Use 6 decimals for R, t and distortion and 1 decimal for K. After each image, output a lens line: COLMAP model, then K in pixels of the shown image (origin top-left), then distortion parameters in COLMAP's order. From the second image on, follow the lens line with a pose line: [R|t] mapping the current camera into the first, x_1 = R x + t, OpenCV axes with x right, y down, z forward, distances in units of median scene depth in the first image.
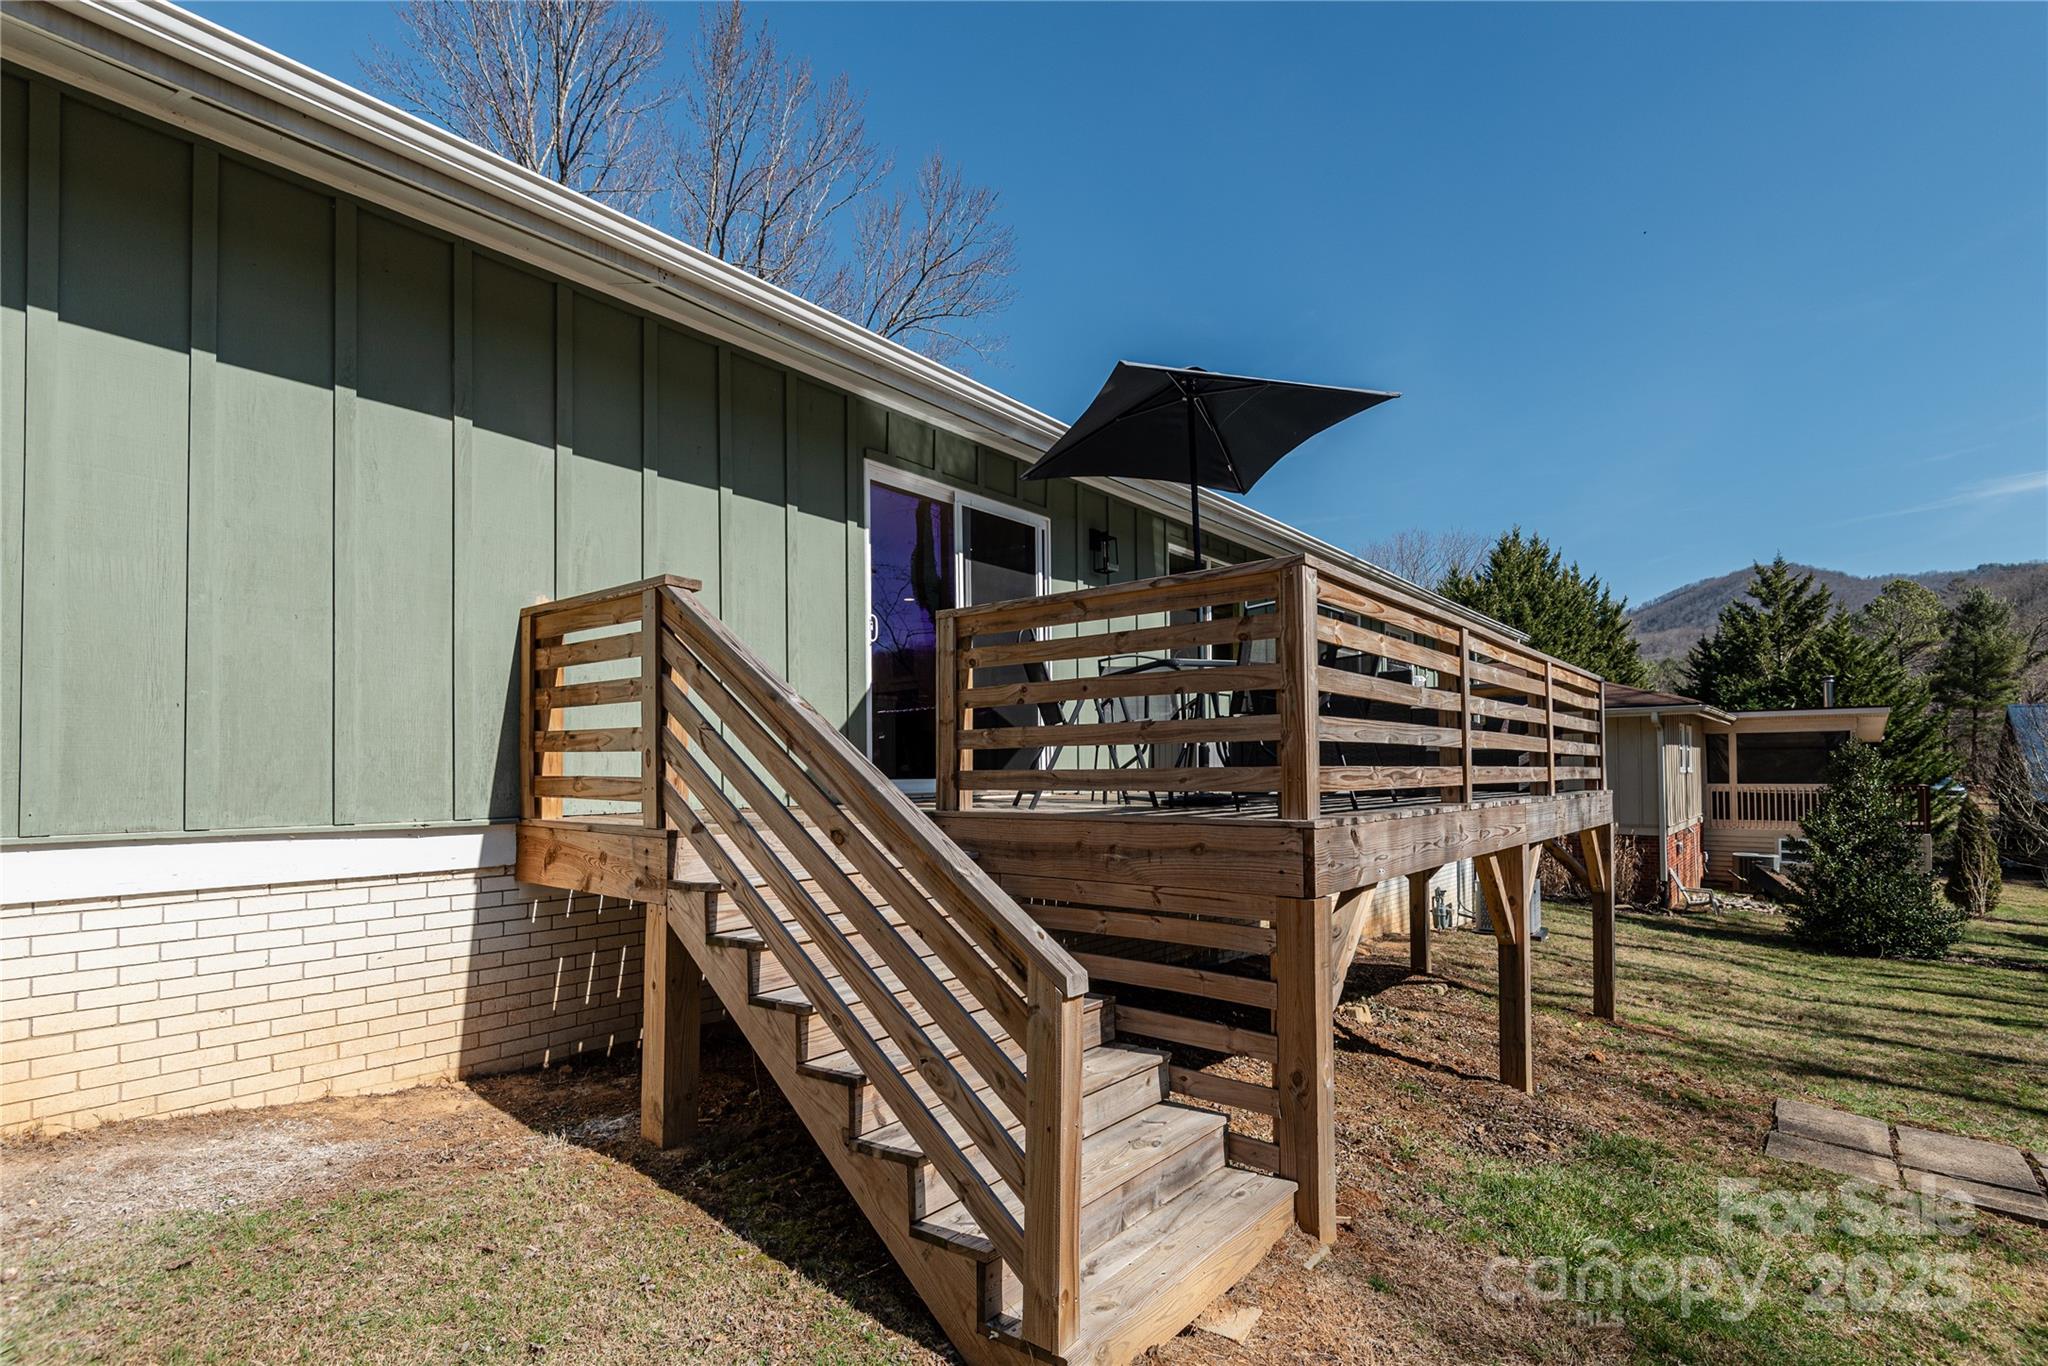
lens RADIAL K [[962.5, 0, 998.0], [0, 962.5, 722.6], [0, 0, 1]] dist [0.037457, -0.027116]
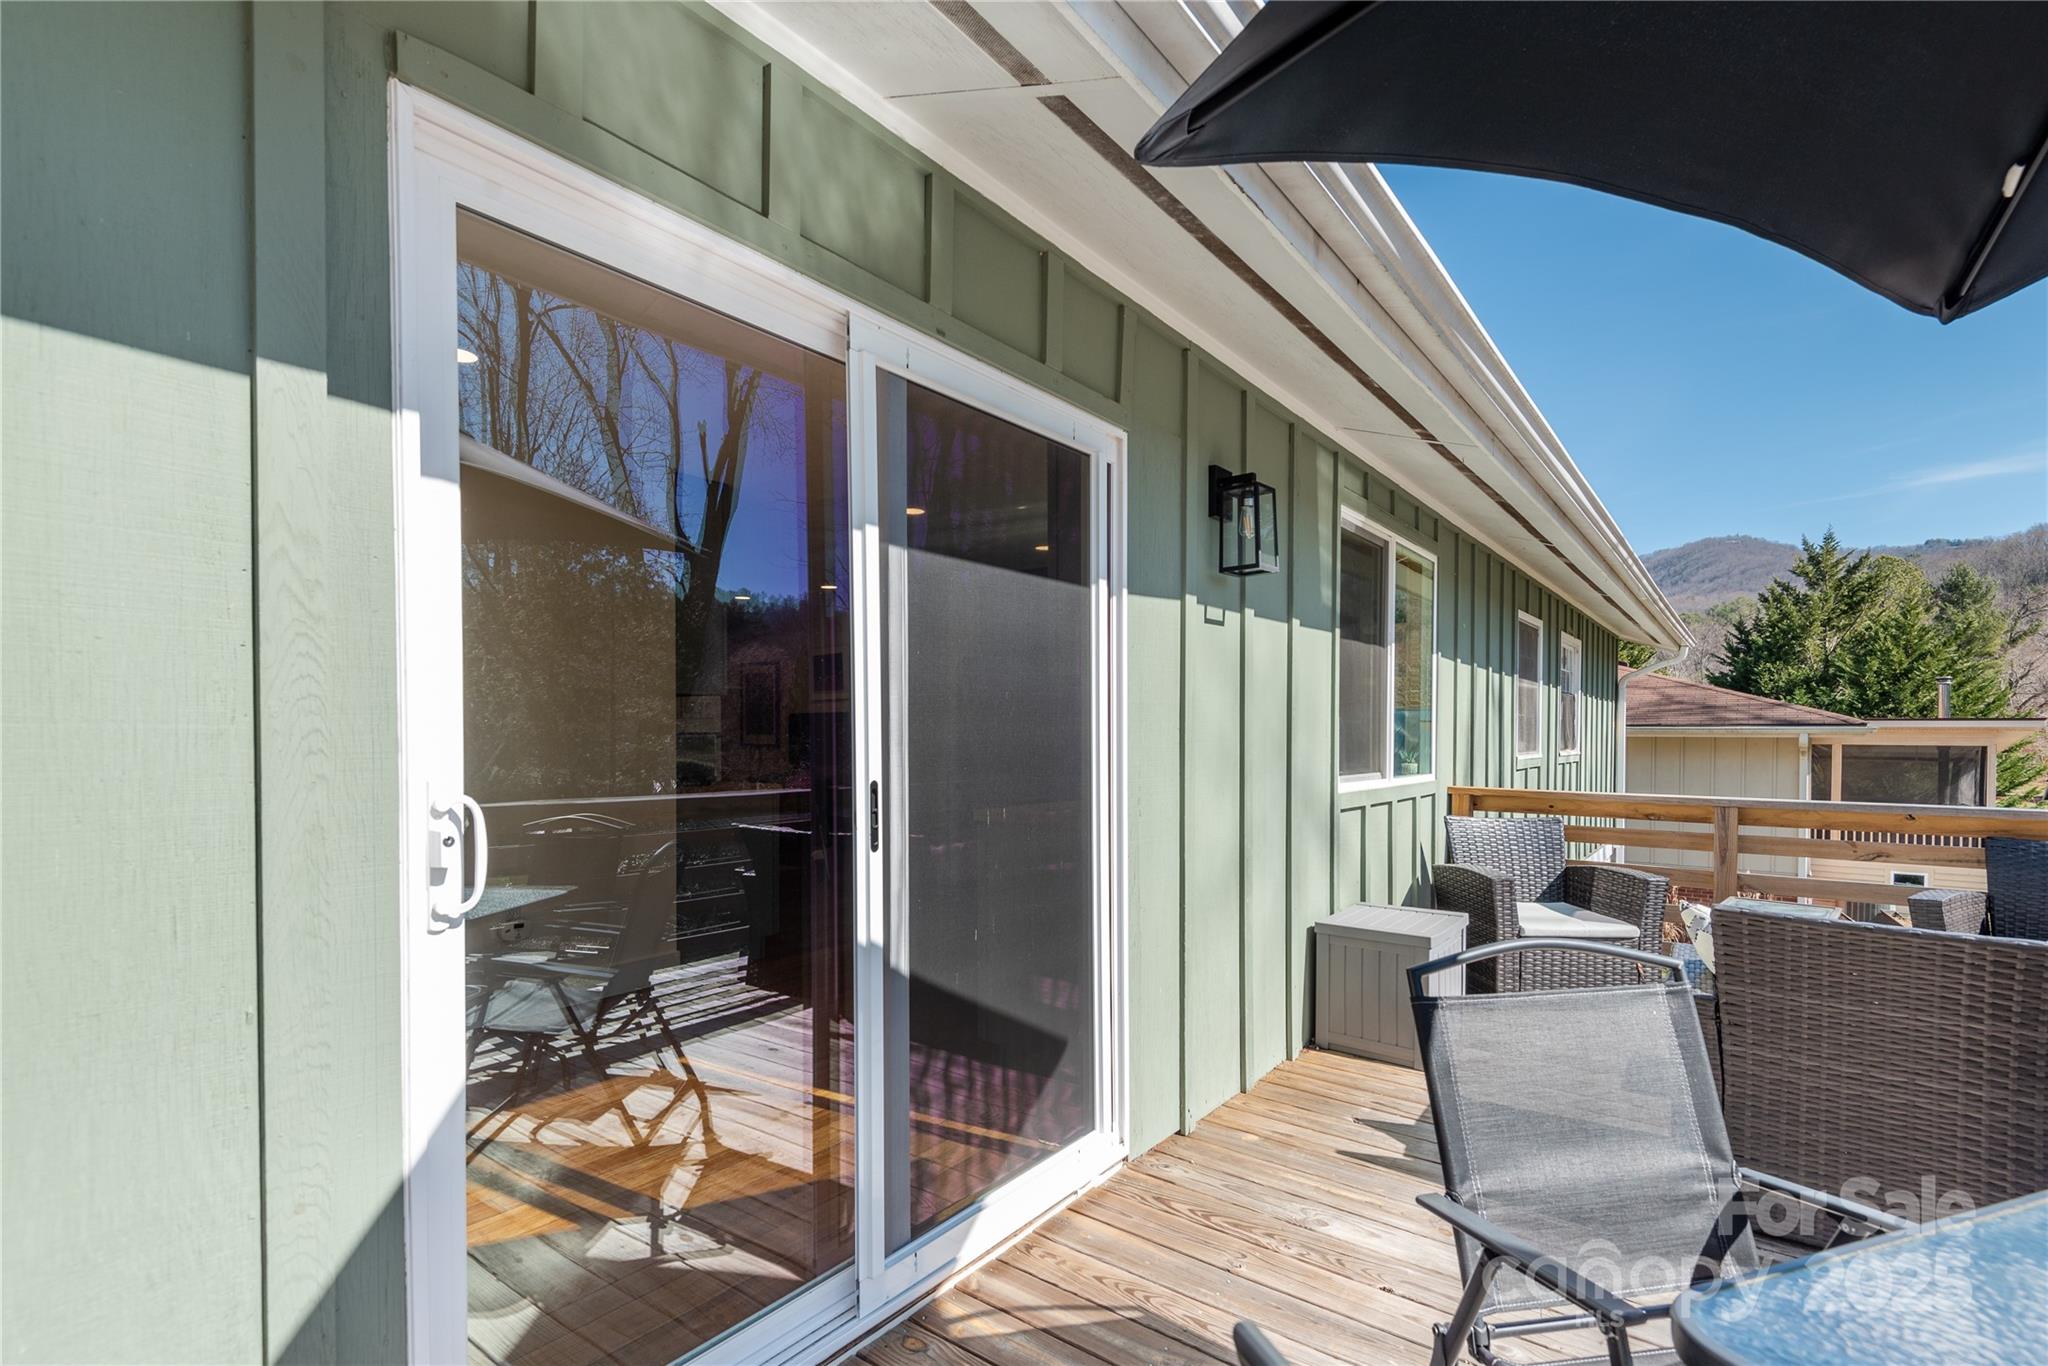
lens RADIAL K [[962.5, 0, 998.0], [0, 962.5, 722.6], [0, 0, 1]] dist [0.037457, -0.027116]
pose [[0.999306, 0.007379, 0.036506, -0.009311], [-0.008779, 0.999226, 0.038349, -0.123694], [-0.036195, -0.038643, 0.998597, 0.681566]]
